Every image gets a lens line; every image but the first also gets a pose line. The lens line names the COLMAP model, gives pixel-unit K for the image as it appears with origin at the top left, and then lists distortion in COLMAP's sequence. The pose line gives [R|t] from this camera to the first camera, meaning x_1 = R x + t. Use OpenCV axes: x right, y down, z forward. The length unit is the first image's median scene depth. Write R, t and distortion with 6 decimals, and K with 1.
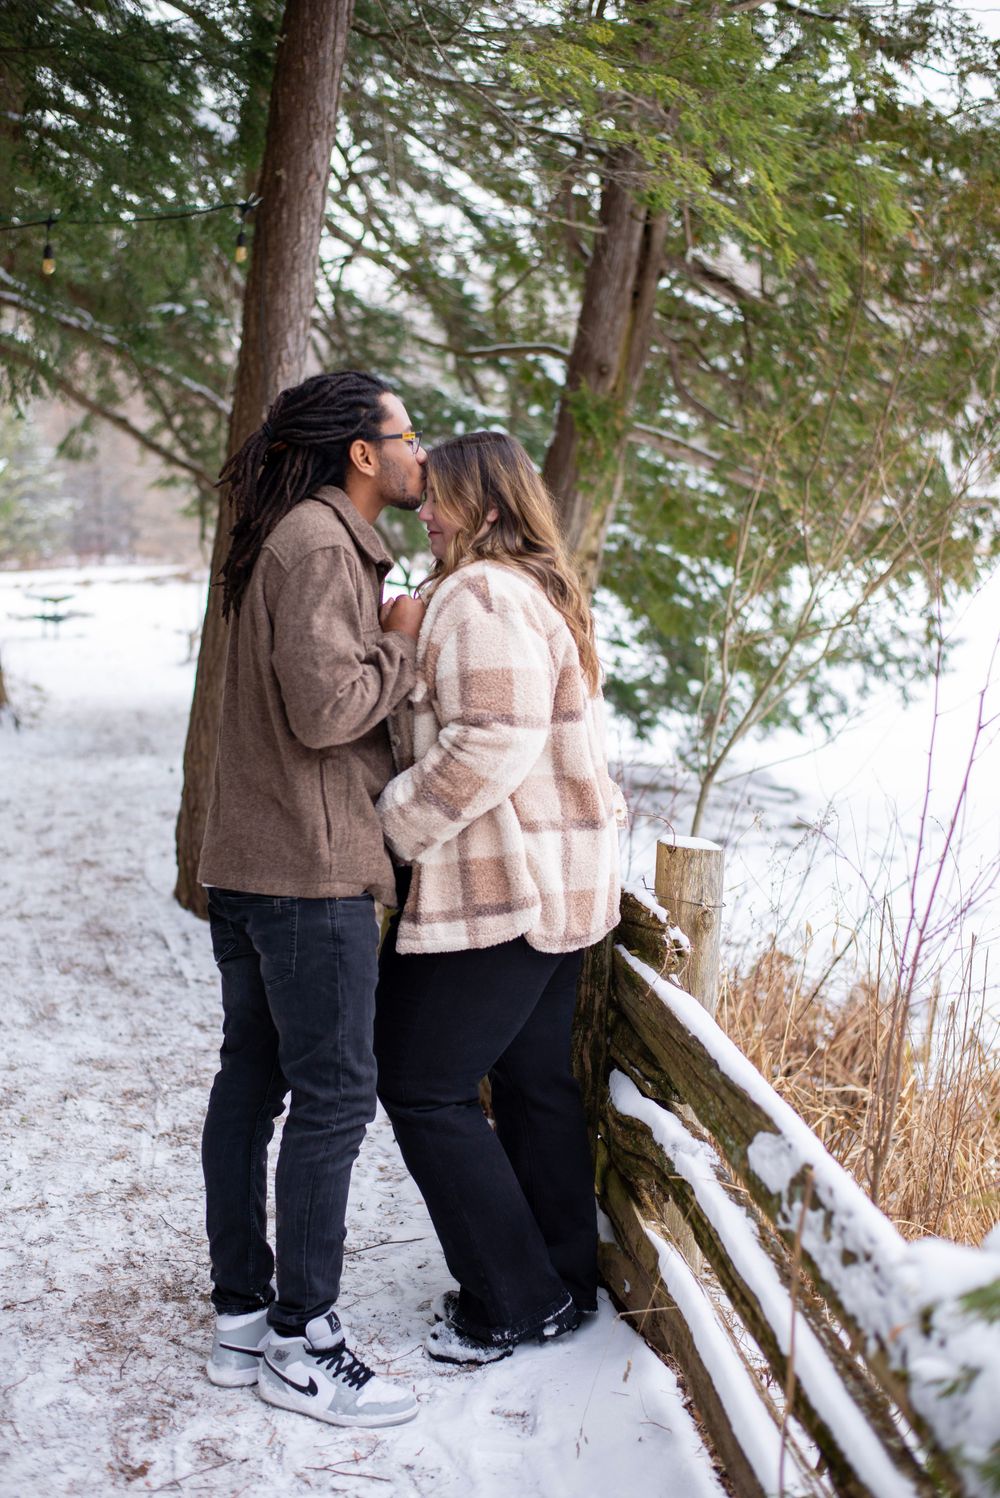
lens RADIAL K [[2141.9, 0, 500.0], [0, 2141.9, 749.0], [0, 0, 1]] dist [-0.124675, 0.095948]
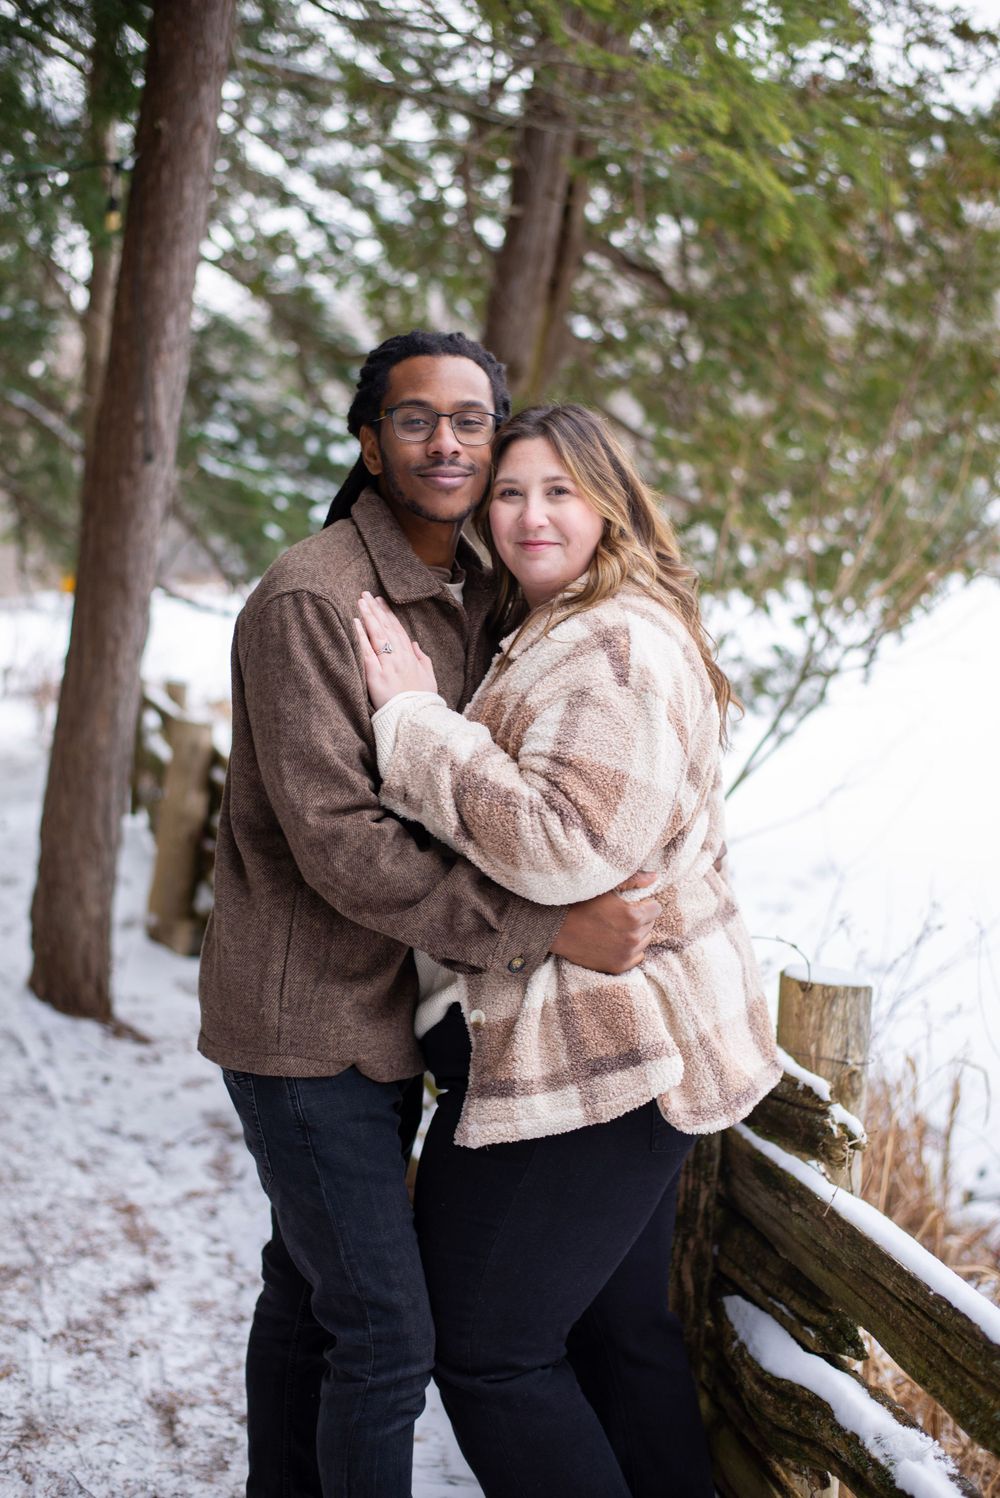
lens RADIAL K [[2141.9, 0, 500.0], [0, 2141.9, 749.0], [0, 0, 1]] dist [-0.124675, 0.095948]
pose [[0.995677, -0.008912, 0.092457, -0.065969], [0.010176, 0.999861, -0.013214, -0.018551], [-0.092327, 0.014097, 0.995629, 0.217291]]
